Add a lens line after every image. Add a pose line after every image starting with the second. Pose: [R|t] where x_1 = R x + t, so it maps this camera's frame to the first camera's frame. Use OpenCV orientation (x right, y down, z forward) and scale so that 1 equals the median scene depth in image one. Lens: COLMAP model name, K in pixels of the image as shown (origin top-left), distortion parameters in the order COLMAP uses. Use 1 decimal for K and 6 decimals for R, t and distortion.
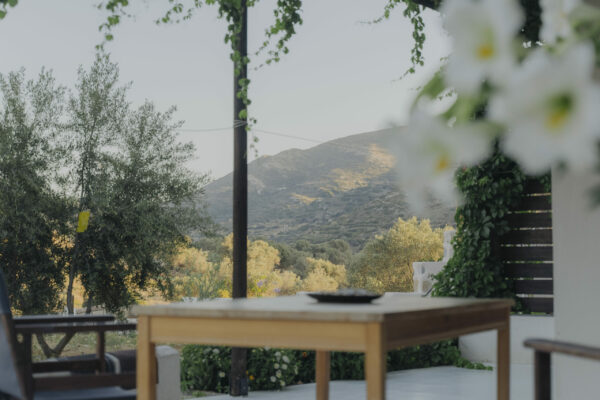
lens RADIAL K [[971.2, 0, 300.0], [0, 971.2, 200.0], [0, 0, 1]] dist [-0.022964, -0.084999]
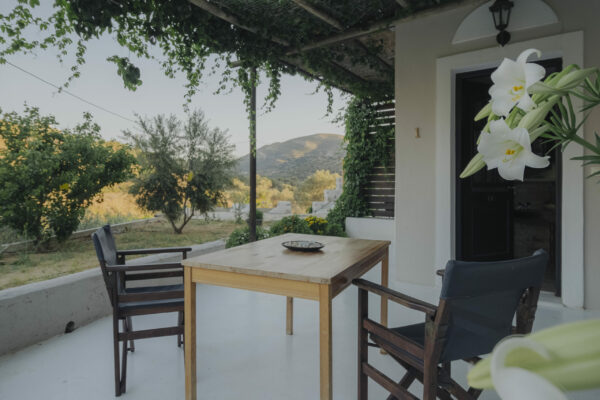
lens RADIAL K [[357.8, 0, 281.0], [0, 357.8, 180.5], [0, 0, 1]] dist [-0.001613, 0.000244]
pose [[0.999988, 0.001953, 0.004505, 0.000108], [-0.002200, 0.998457, 0.055478, -0.018708], [-0.004390, -0.055487, 0.998450, 0.104368]]
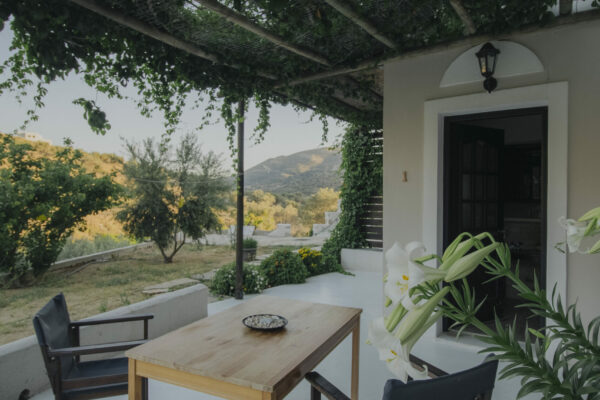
lens RADIAL K [[369.5, 0, 299.7], [0, 369.5, 190.7], [0, 0, 1]] dist [0.003599, 0.000772]
pose [[0.999194, 0.010377, 0.038766, 0.024278], [-0.012200, 0.998816, 0.047094, -0.051306], [-0.038232, -0.047529, 0.998138, 0.110023]]
